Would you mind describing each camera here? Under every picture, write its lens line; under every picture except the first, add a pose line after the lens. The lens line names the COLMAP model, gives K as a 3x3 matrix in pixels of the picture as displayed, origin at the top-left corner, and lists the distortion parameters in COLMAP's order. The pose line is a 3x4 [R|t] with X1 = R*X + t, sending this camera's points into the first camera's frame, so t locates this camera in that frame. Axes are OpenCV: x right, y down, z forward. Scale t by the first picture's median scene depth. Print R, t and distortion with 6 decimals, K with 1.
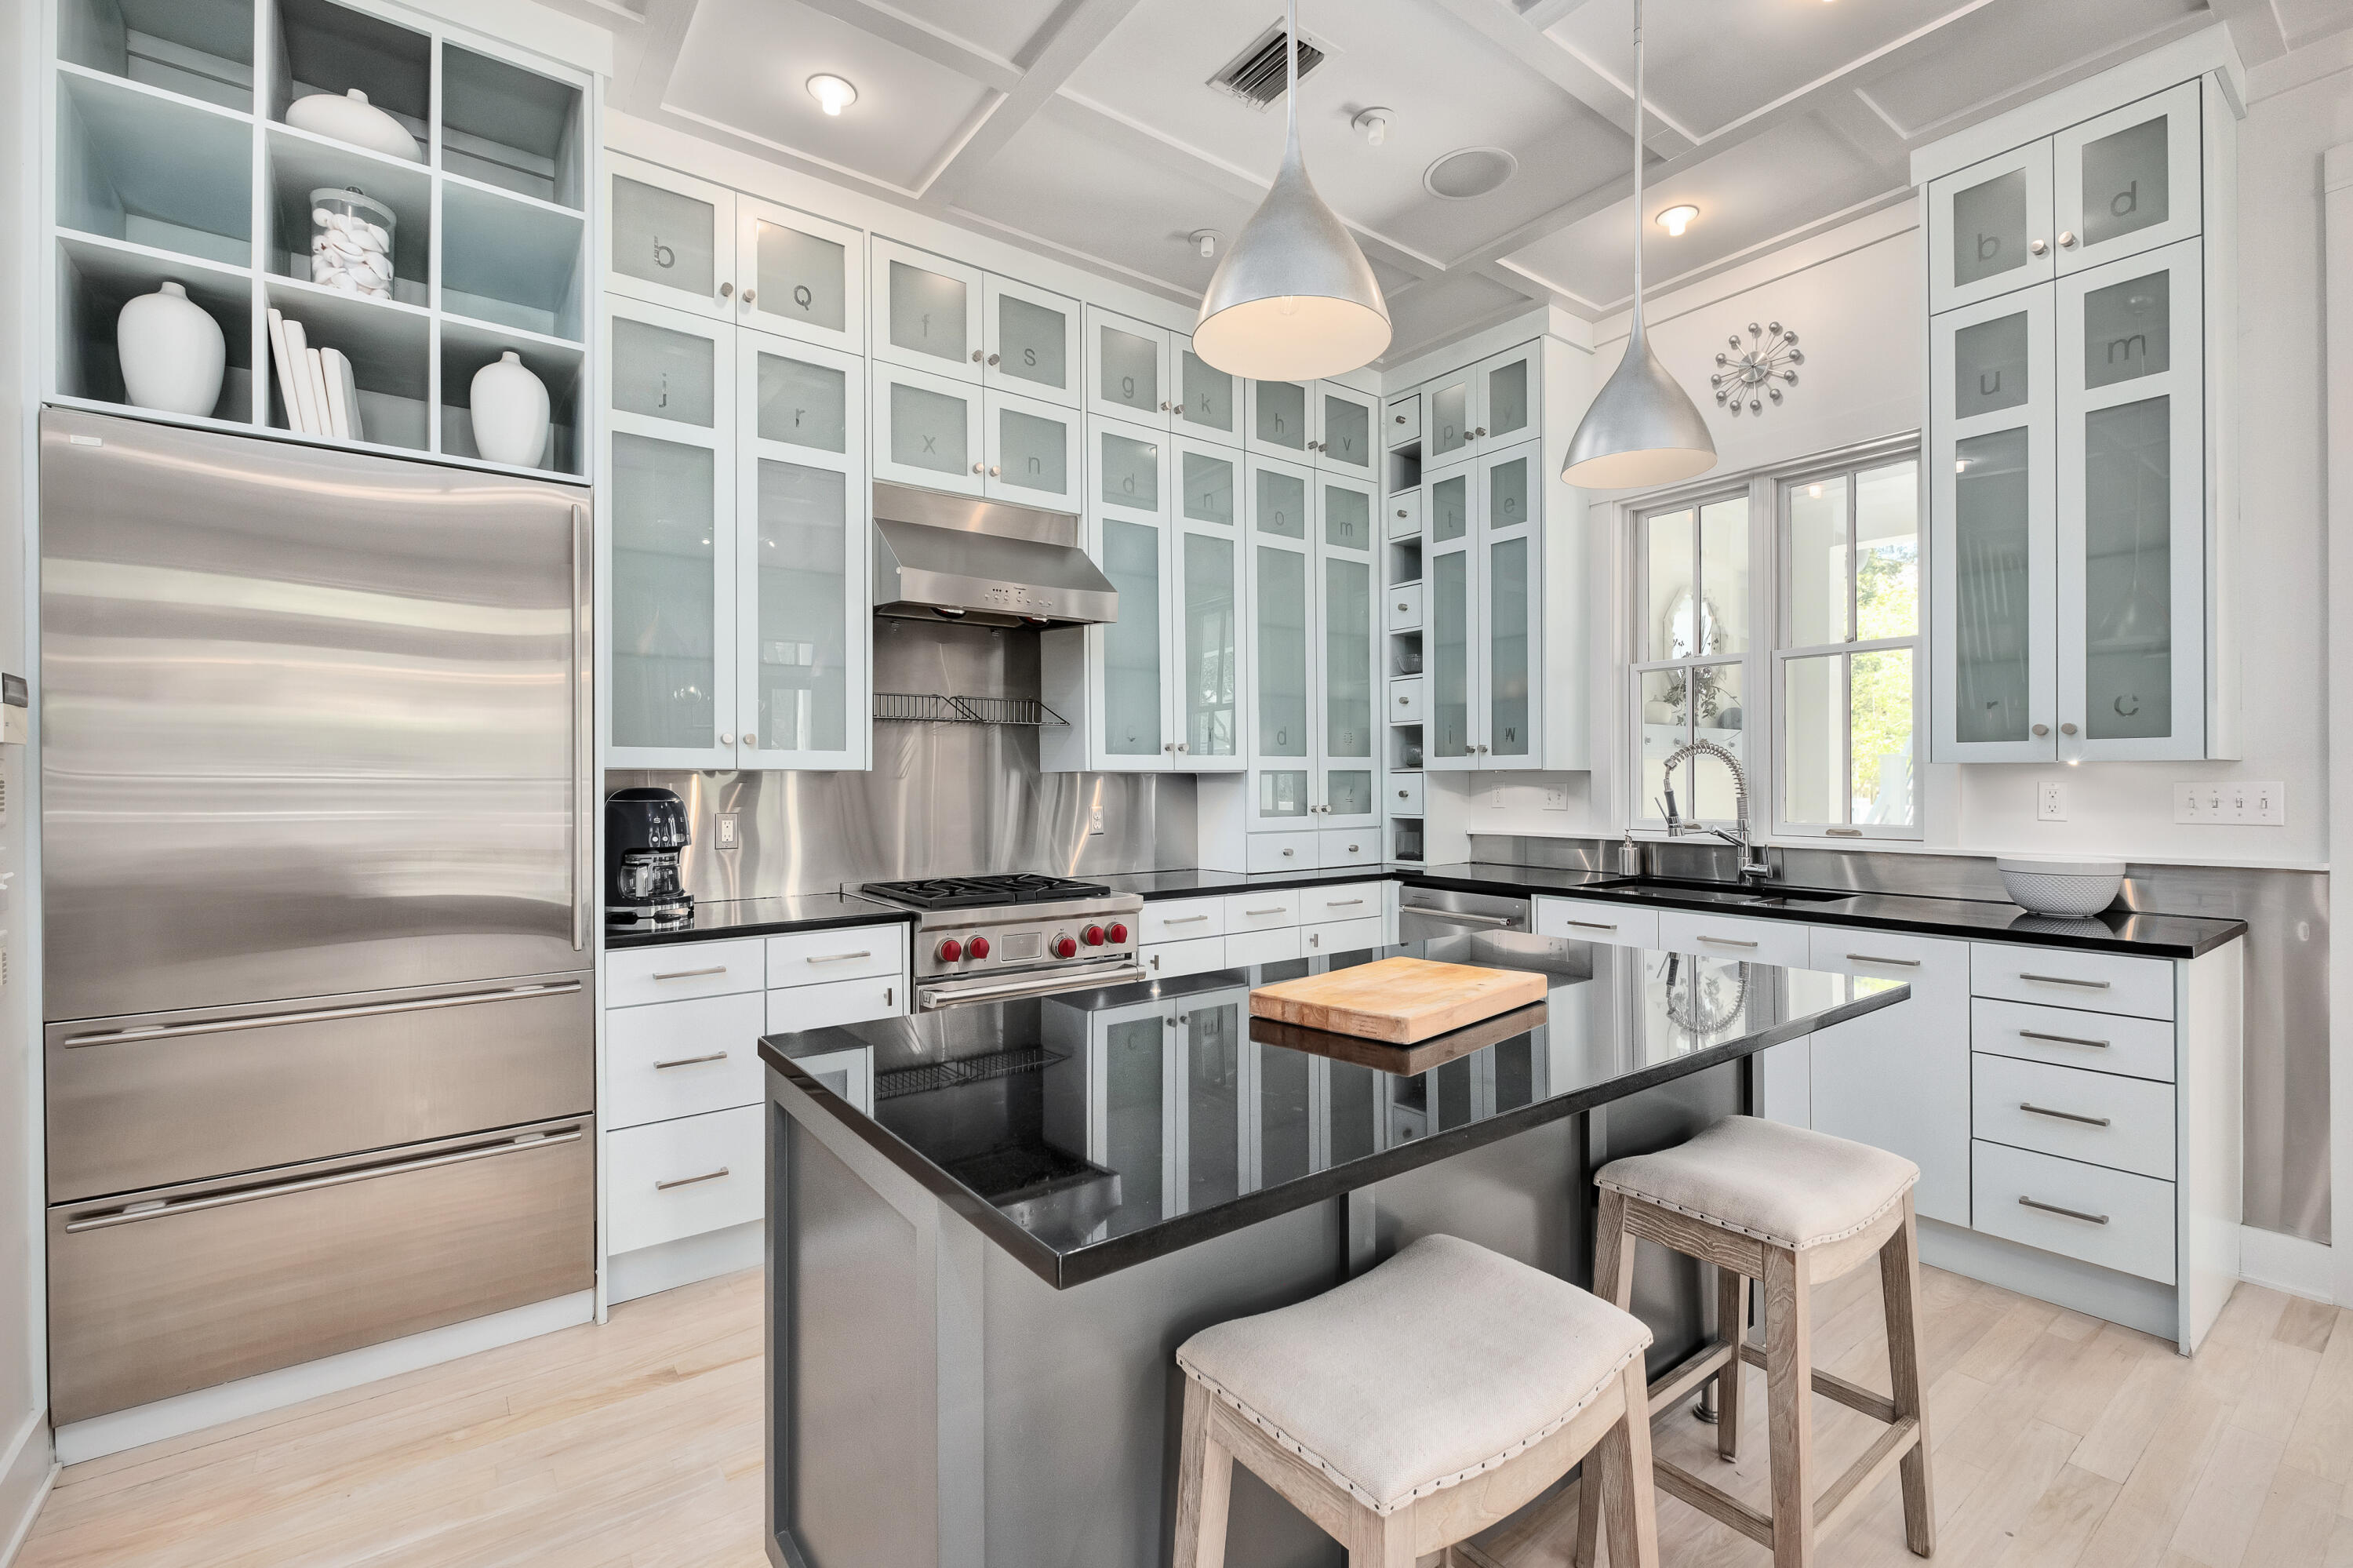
lens RADIAL K [[1036.1, 0, 1191.0], [0, 1036.1, 780.8], [0, 0, 1]] dist [0.000892, -0.000146]
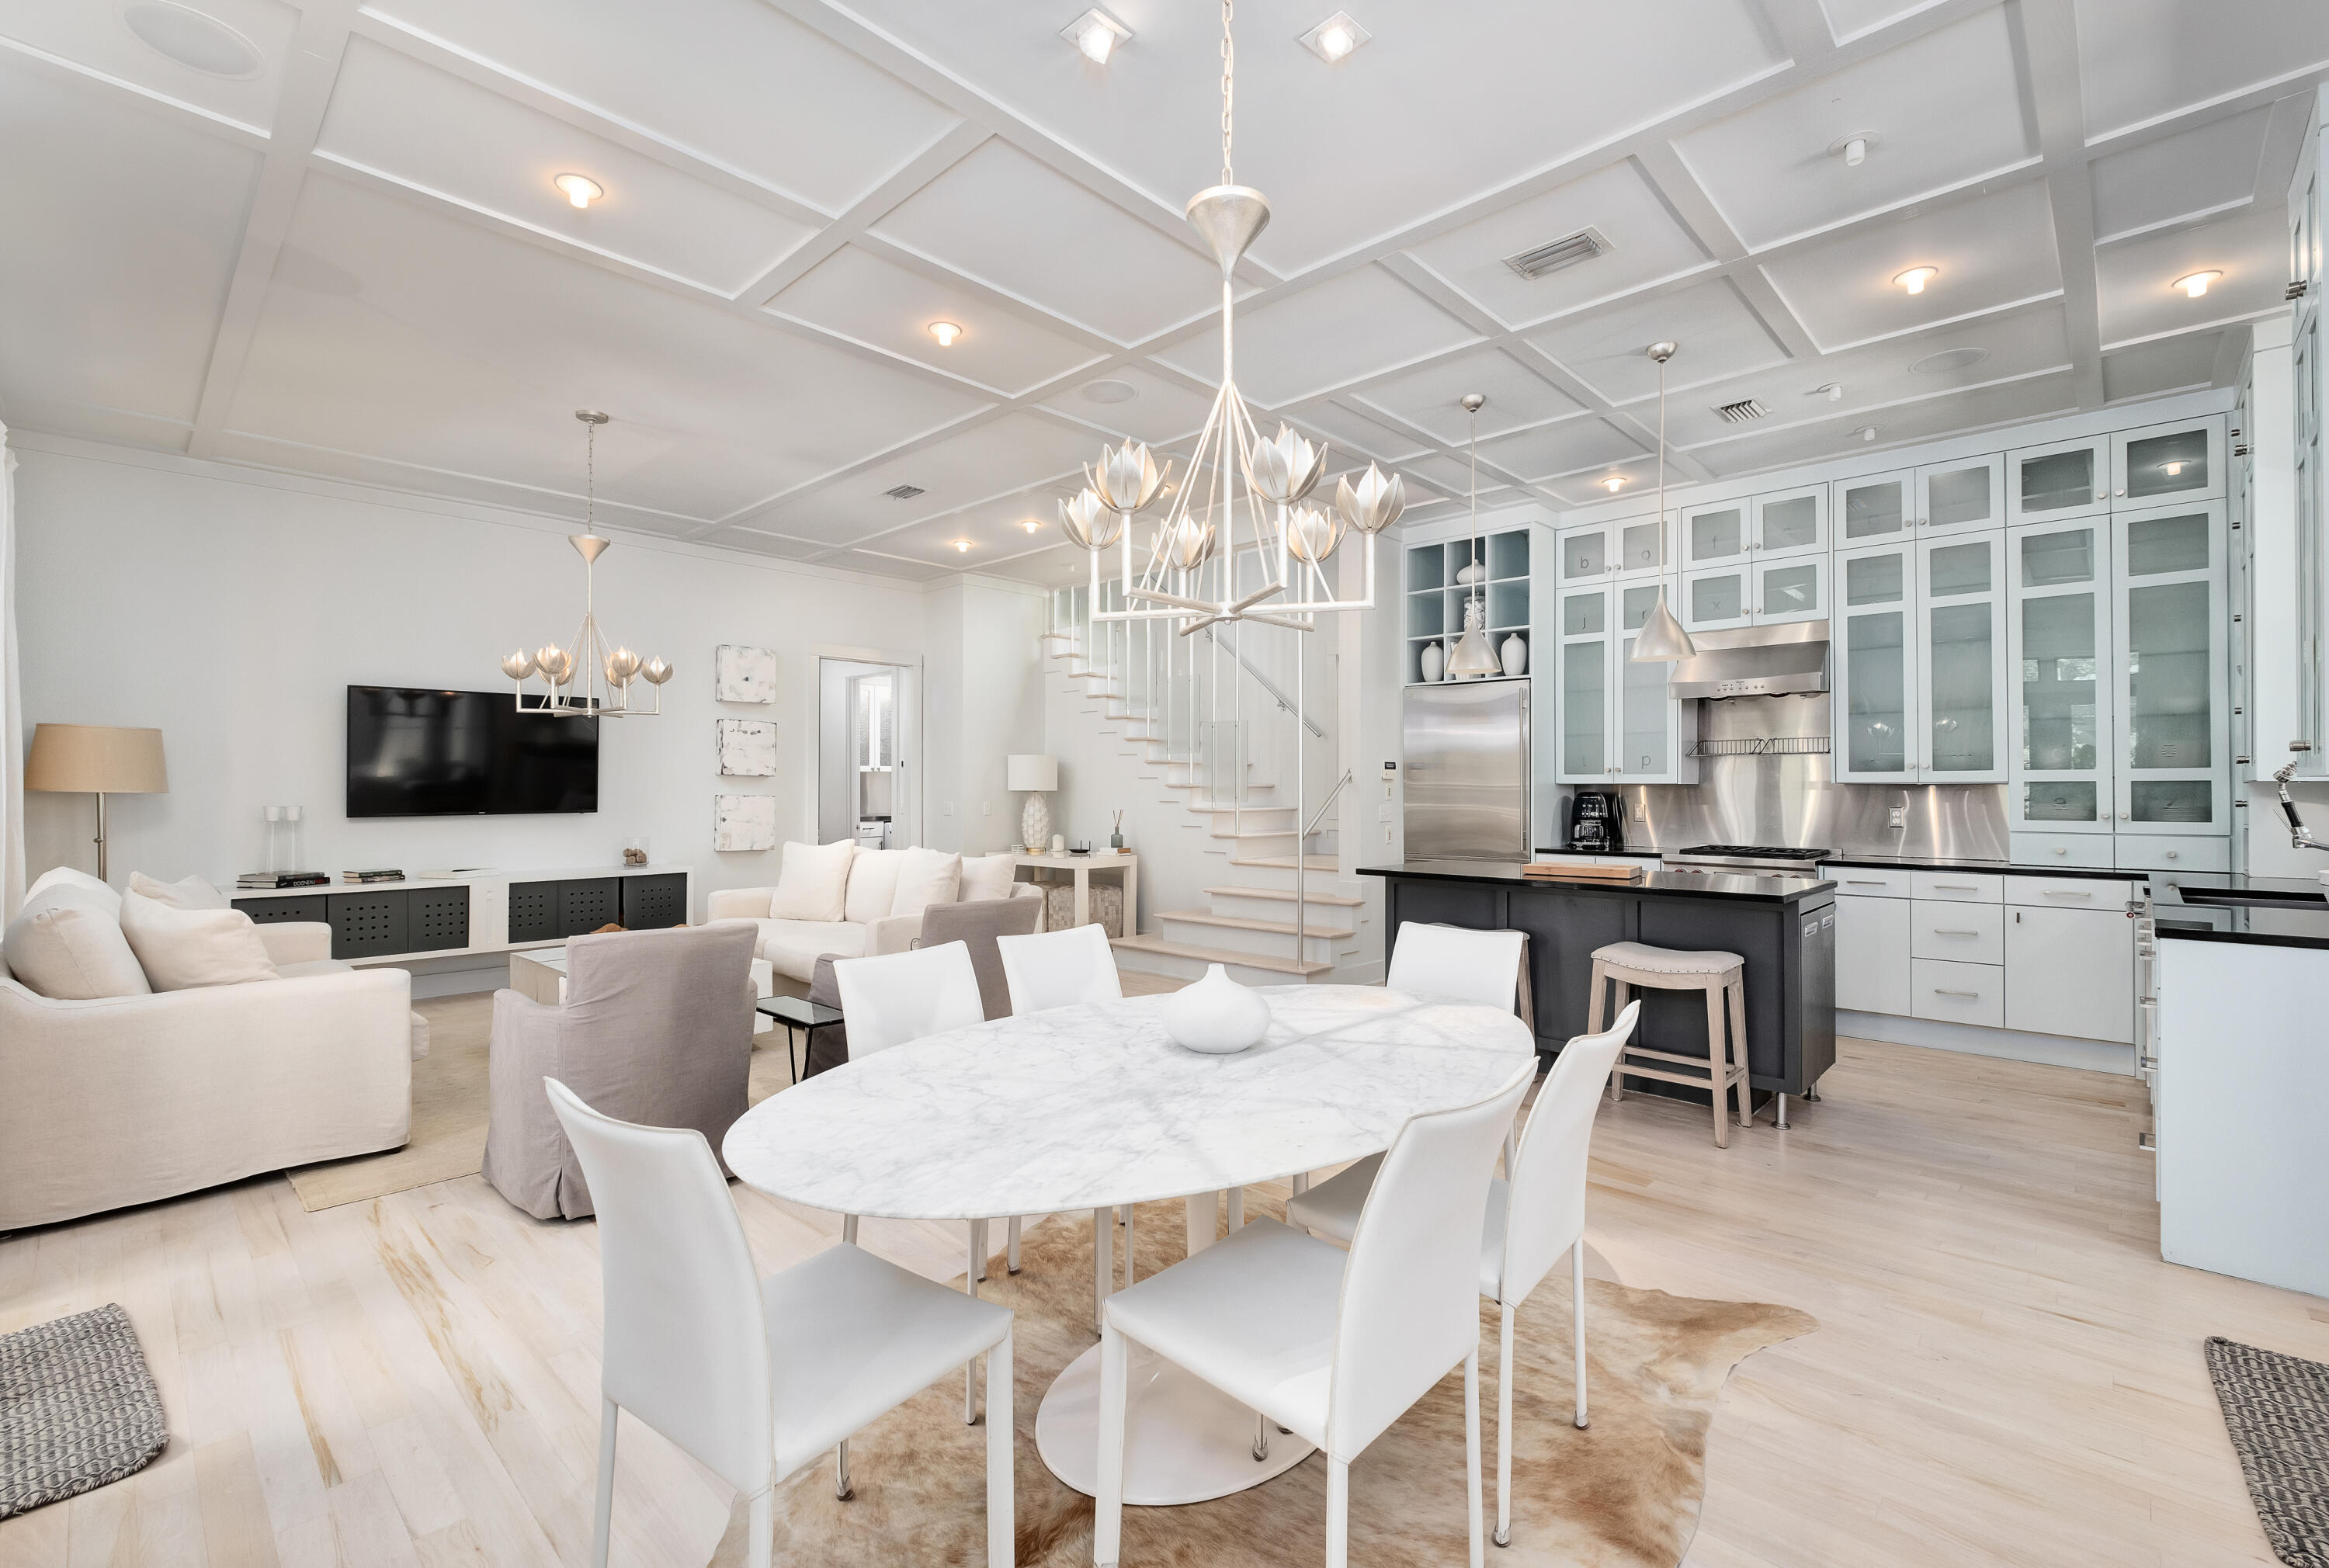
lens RADIAL K [[1014.8, 0, 1164.5], [0, 1014.8, 784.0], [0, 0, 1]] dist [-0.003676, -0.000787]
pose [[0.160428, 0.000399, -0.987048, 1.243359], [-0.000102, 1.000000, 0.000387, -0.008883], [0.987048, 0.000039, 0.160428, -0.232295]]
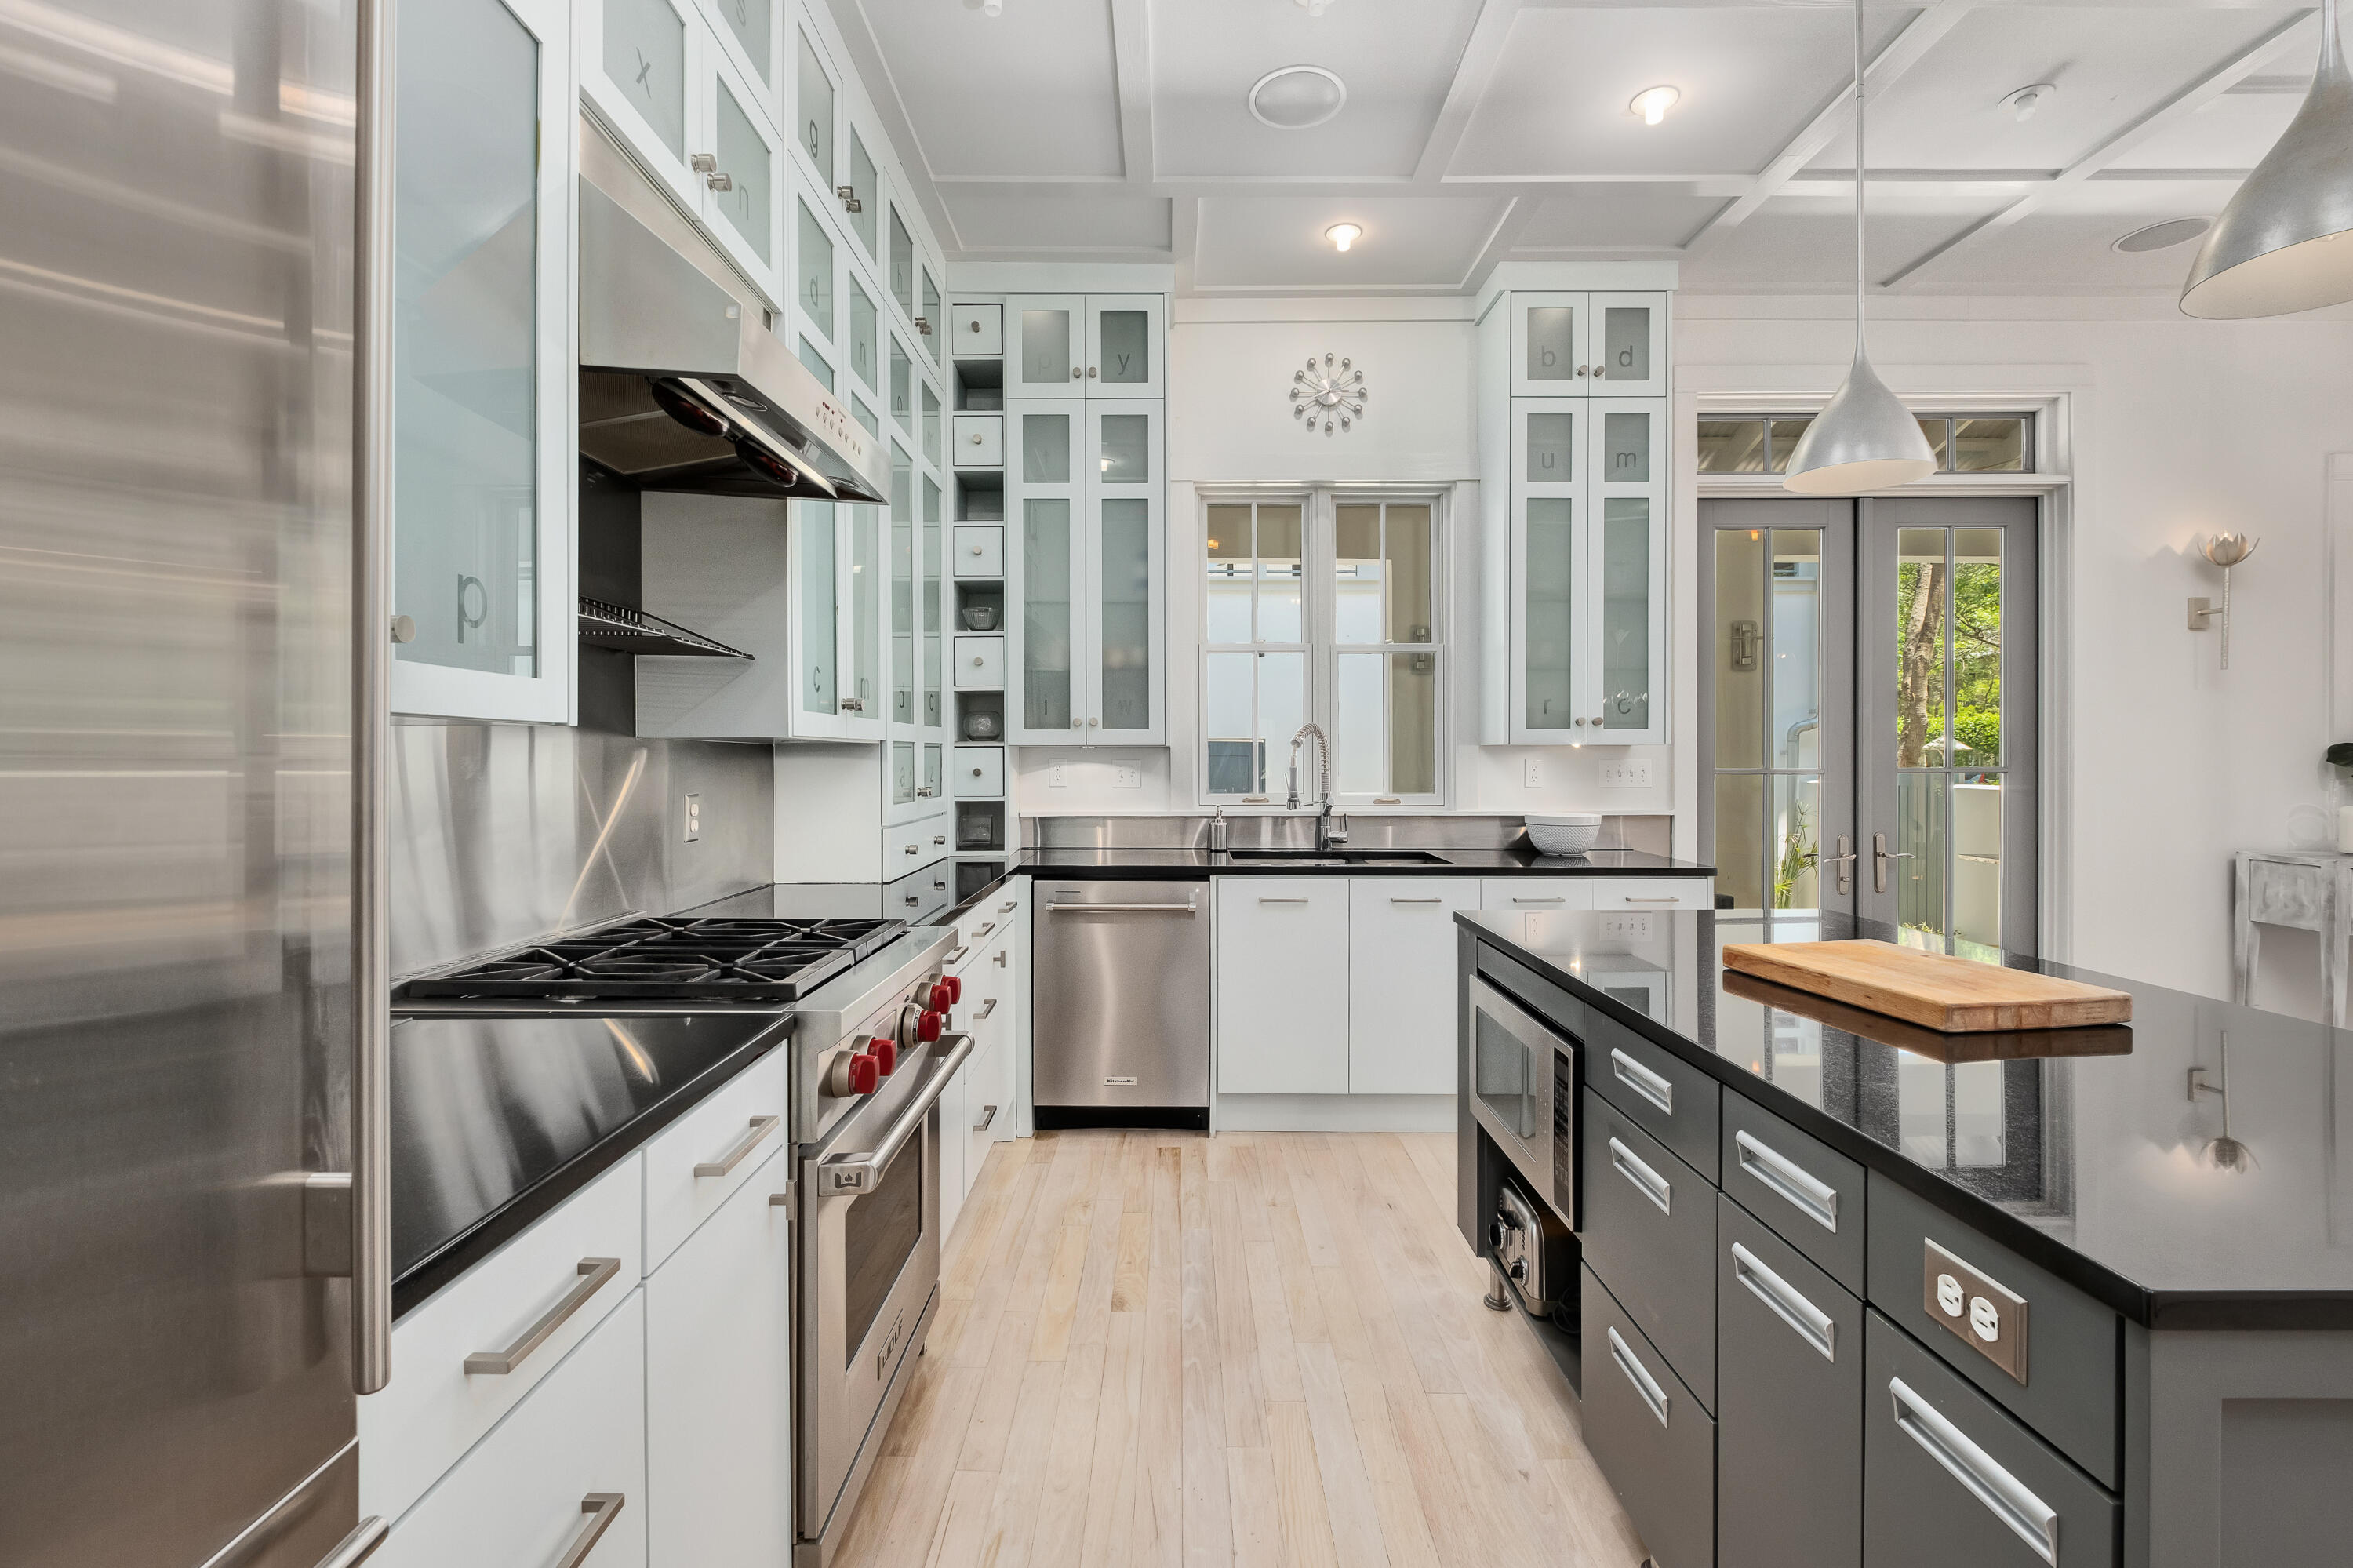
lens RADIAL K [[1007.9, 0, 1170.6], [0, 1007.9, 772.8], [0, 0, 1]] dist [0.001218, -0.000167]
pose [[0.607065, -0.005401, 0.794634, -0.436317], [-0.001709, 0.999966, 0.008103, 0.007653], [-0.794650, -0.006277, 0.607035, 0.465351]]
